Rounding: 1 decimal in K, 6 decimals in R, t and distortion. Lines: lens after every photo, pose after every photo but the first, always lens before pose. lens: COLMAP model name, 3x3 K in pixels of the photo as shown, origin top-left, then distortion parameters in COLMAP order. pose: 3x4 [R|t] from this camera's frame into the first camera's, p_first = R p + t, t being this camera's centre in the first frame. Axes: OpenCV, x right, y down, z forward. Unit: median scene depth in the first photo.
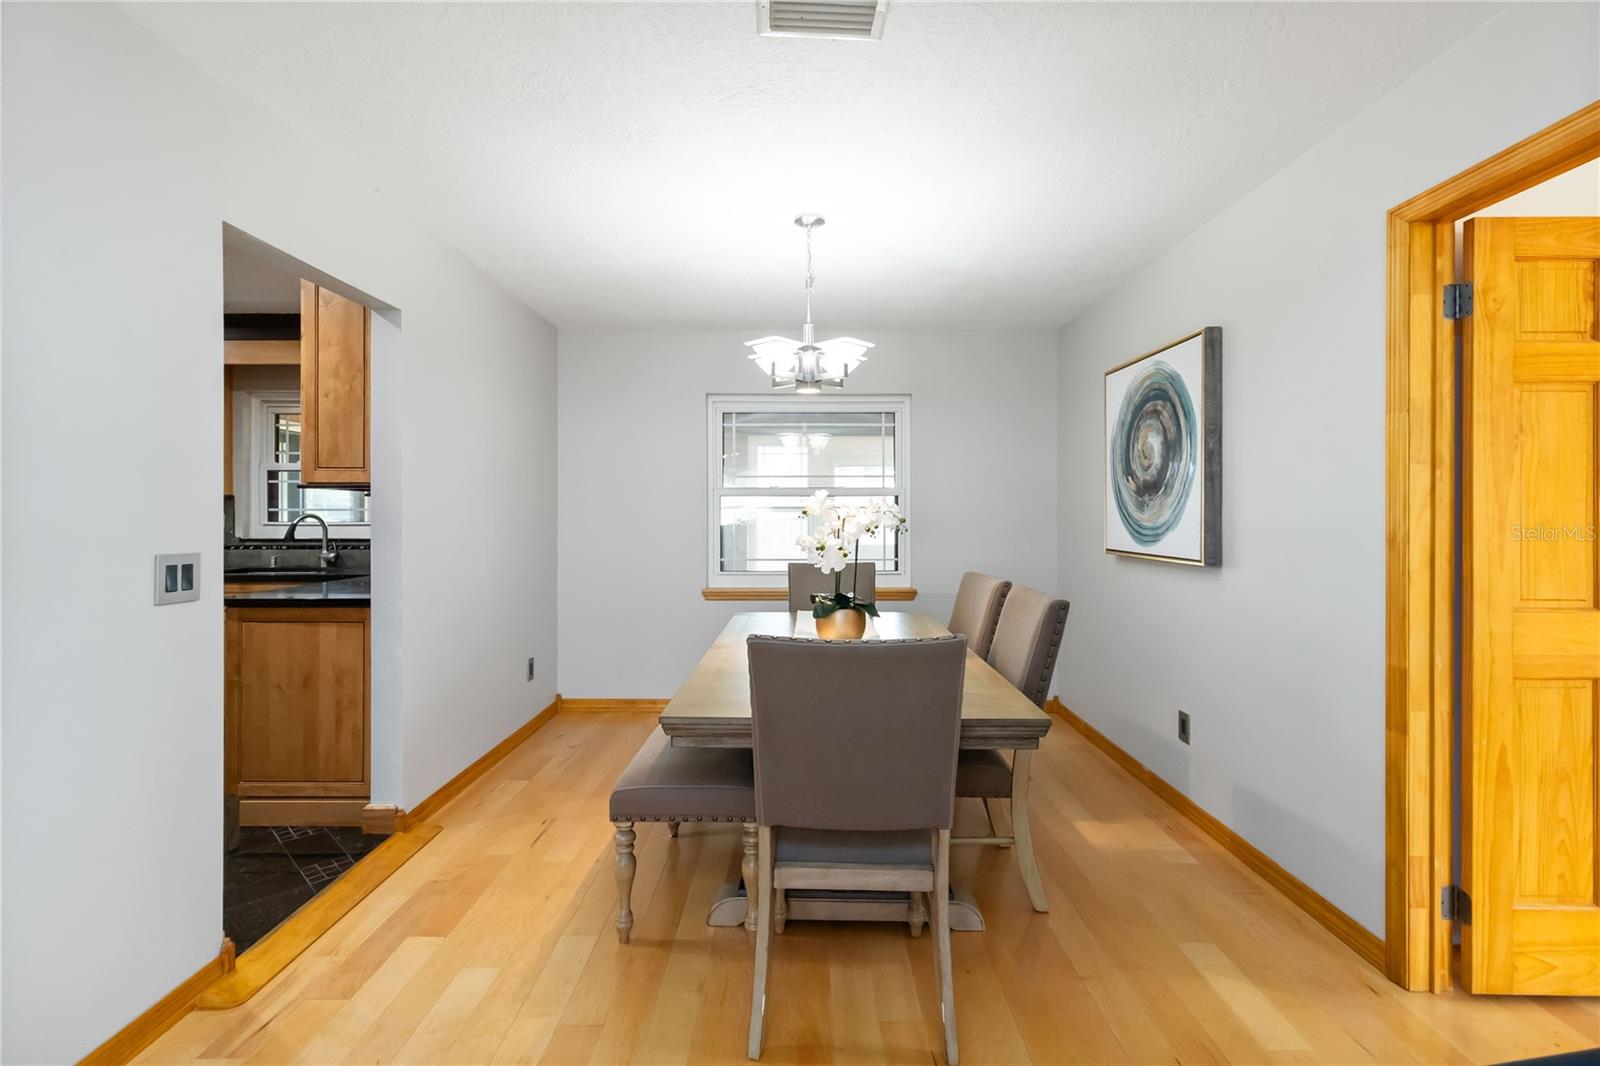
lens RADIAL K [[737.6, 0, 805.7], [0, 737.6, 513.5], [0, 0, 1]] dist [0.002092, 0.000539]
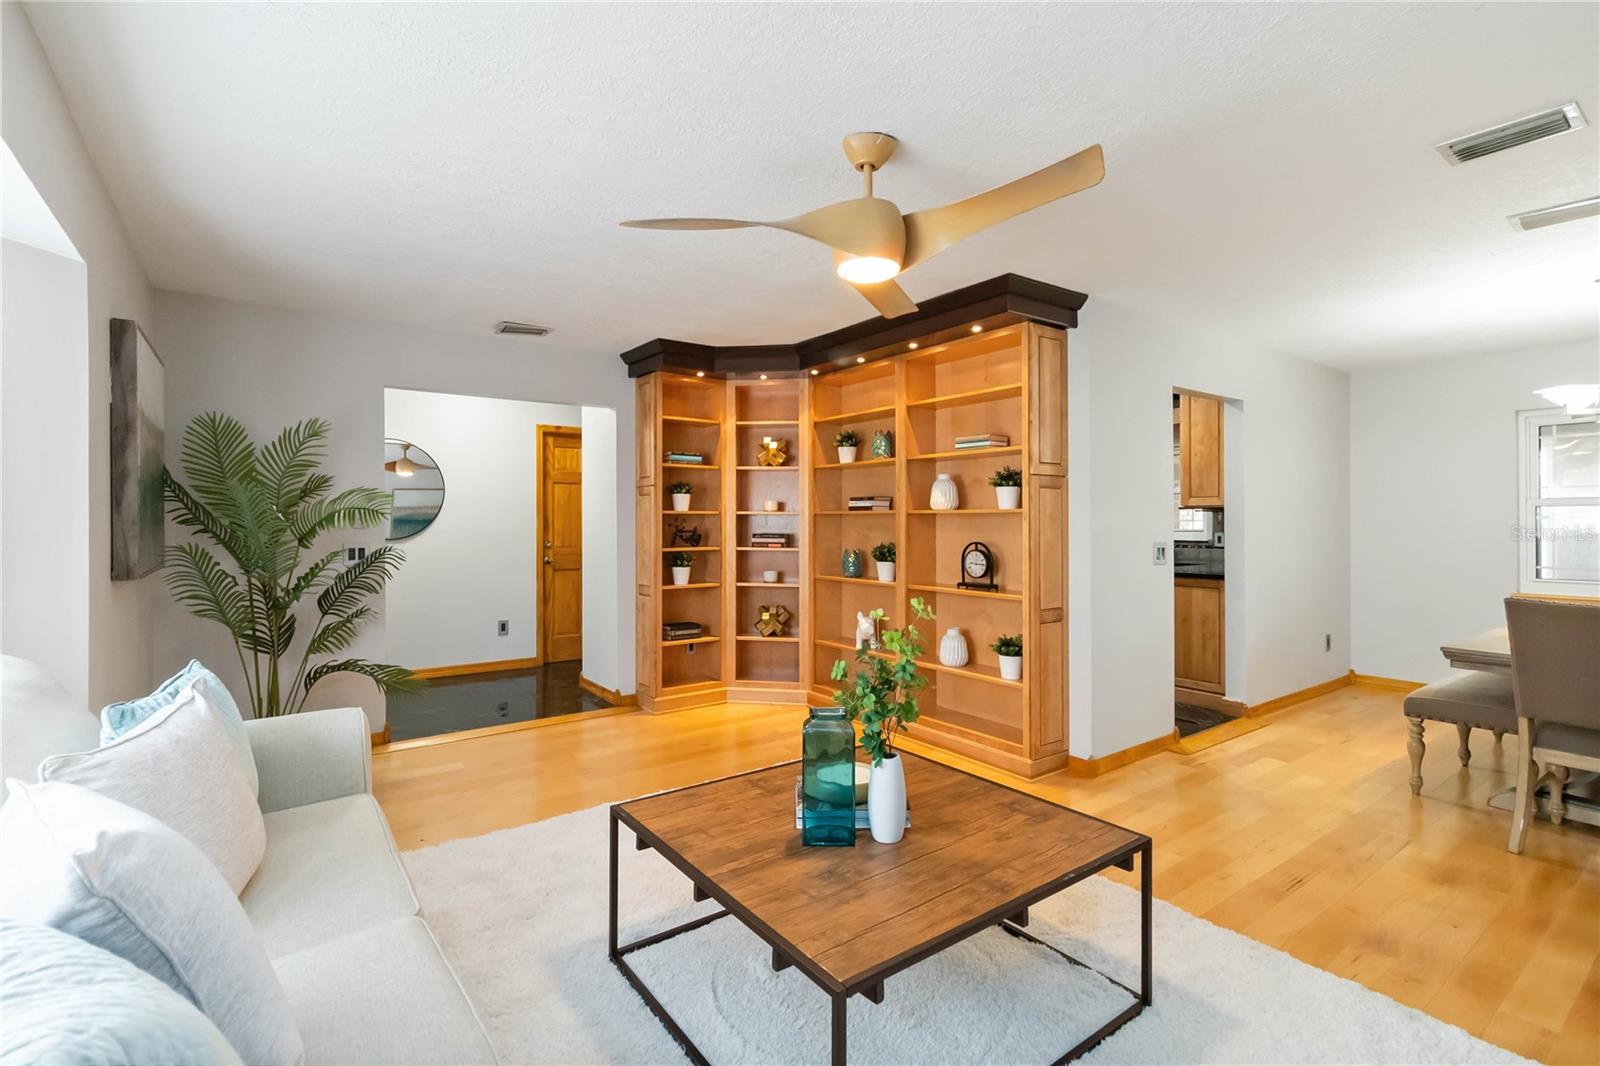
lens RADIAL K [[737.6, 0, 804.4], [0, 737.6, 522.1], [0, 0, 1]] dist [0.002092, 0.000539]
pose [[0.589847, -0.001252, -0.807514, 0.196858], [0.002587, 0.999997, 0.000340, -0.006831], [0.807511, -0.002290, 0.589848, -0.746511]]
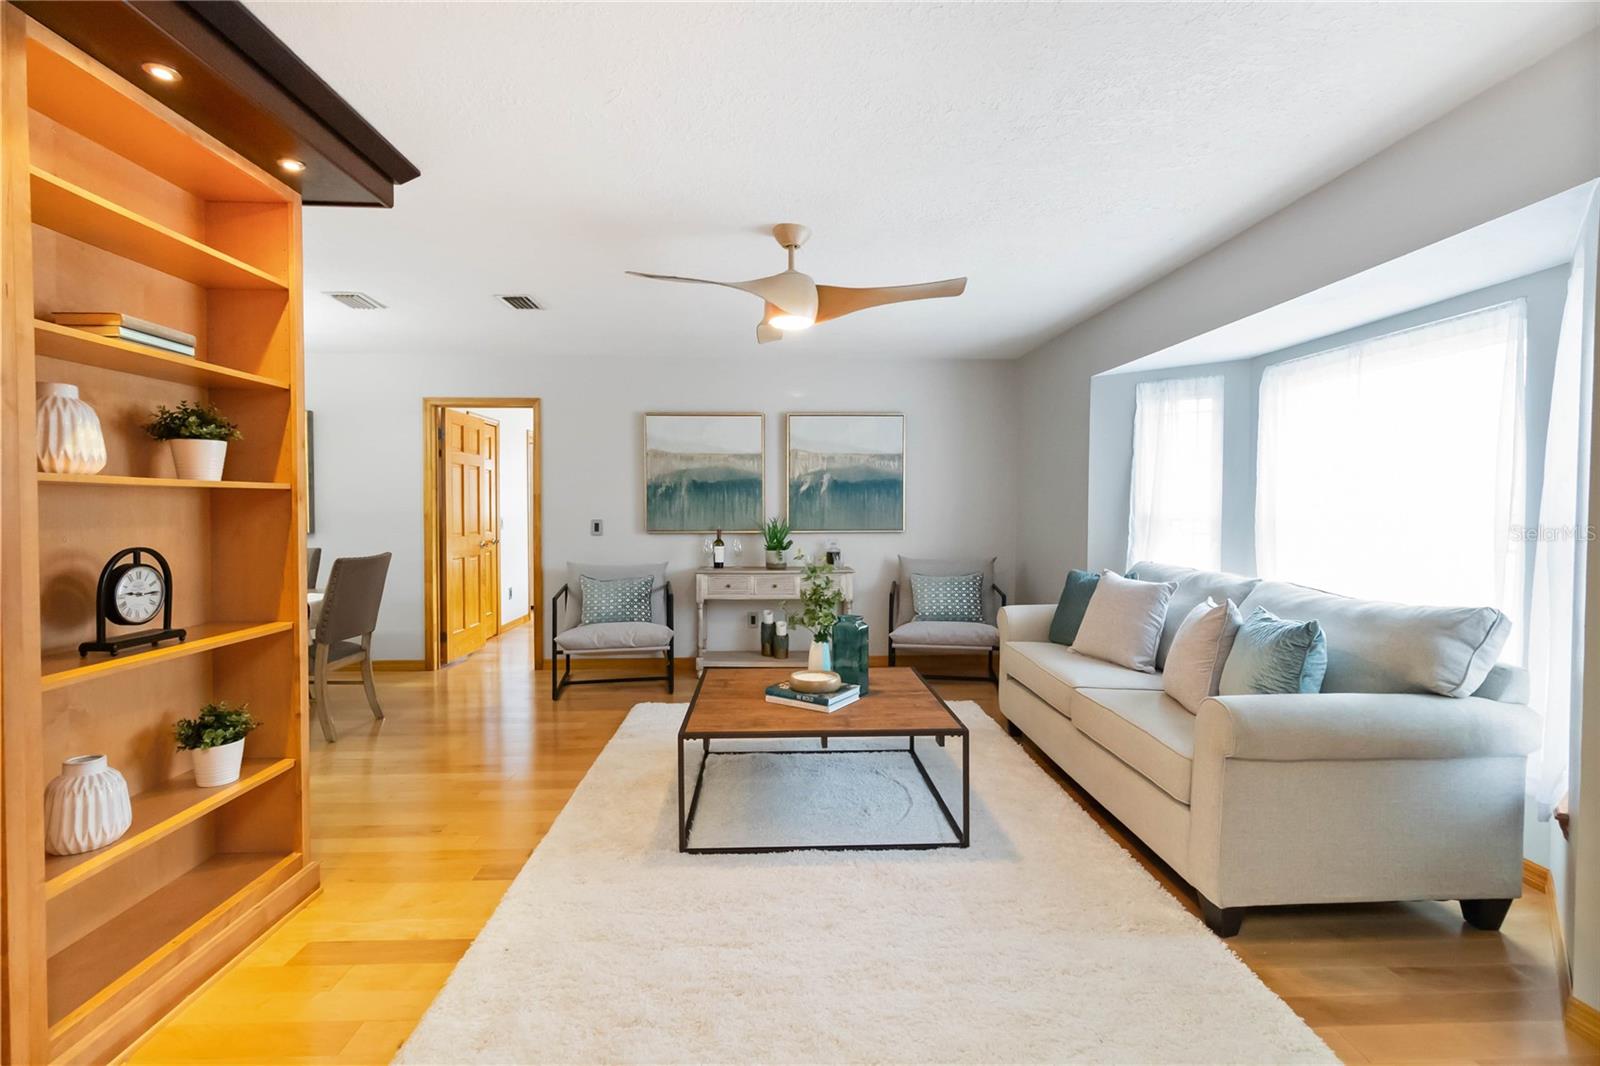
lens RADIAL K [[737.6, 0, 803.8], [0, 737.6, 521.6], [0, 0, 1]] dist [0.002092, 0.000539]
pose [[-0.039312, -0.024295, 0.998932, -1.425667], [-0.001509, 0.999705, 0.024255, -0.007666], [-0.999226, -0.000554, -0.039337, -0.225221]]
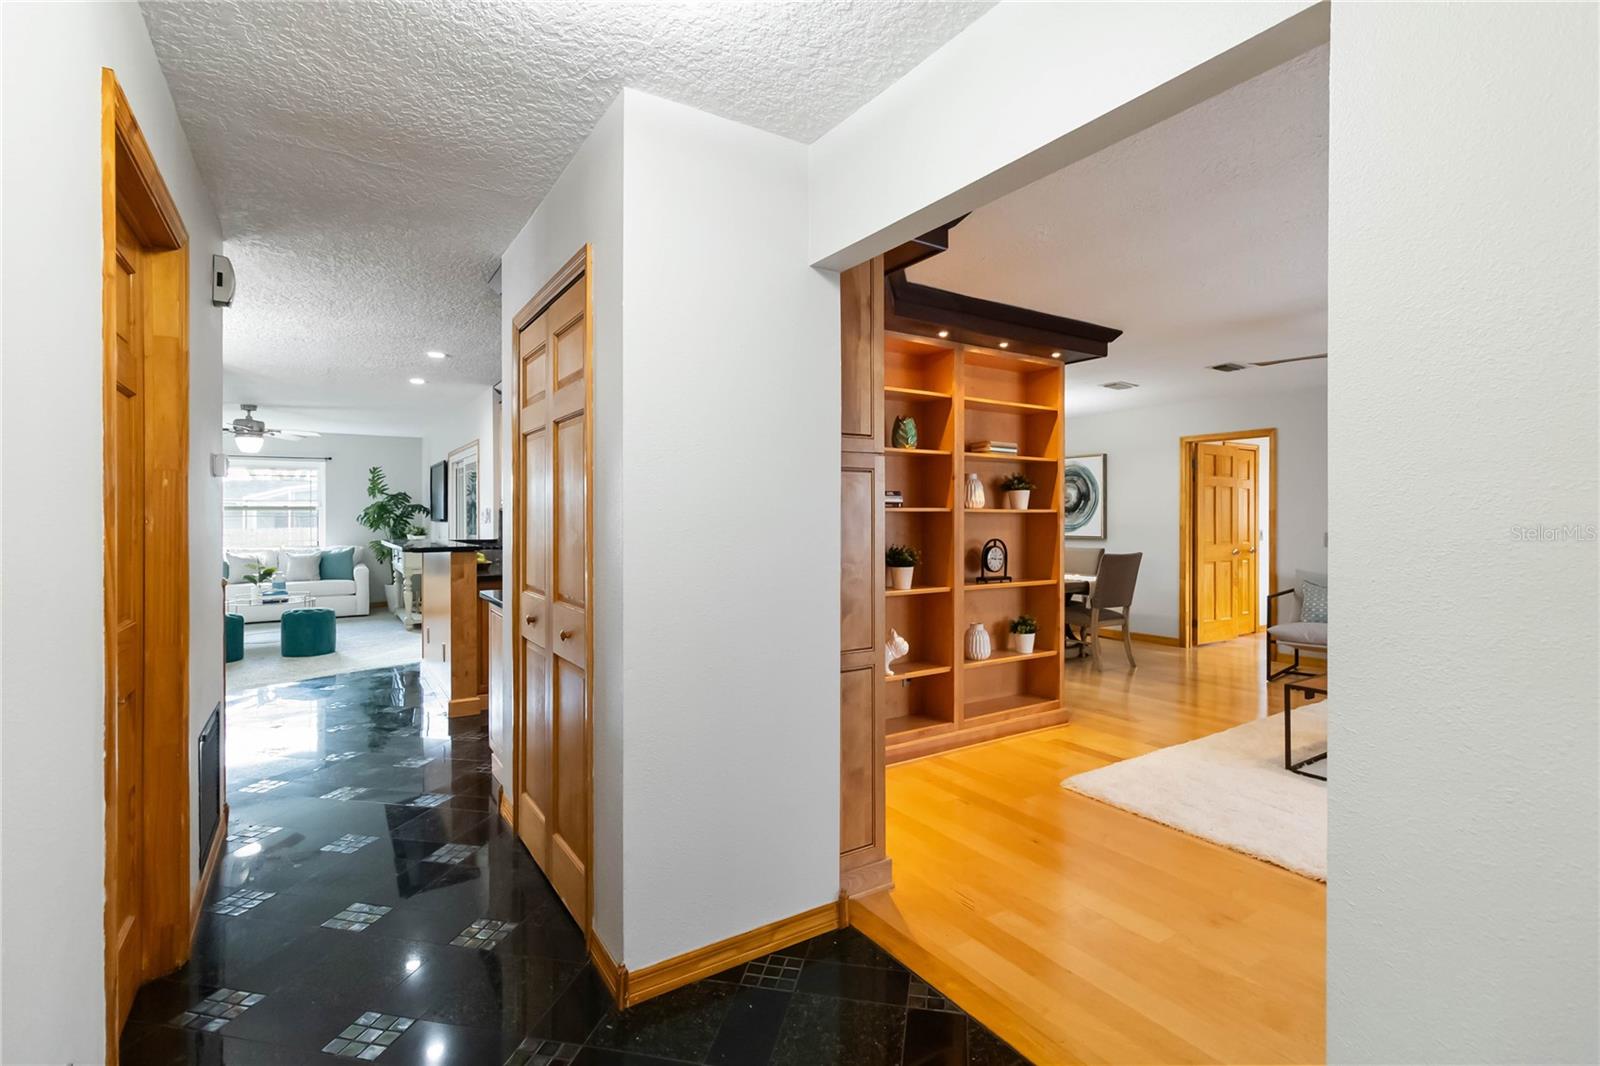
lens RADIAL K [[737.6, 0, 801.6], [0, 737.6, 518.2], [0, 0, 1]] dist [0.002092, 0.000539]
pose [[0.839661, -0.002985, 0.543102, -1.914732], [0.002203, 0.999995, 0.002090, -0.014942], [-0.543106, -0.000559, 0.839664, -0.725808]]
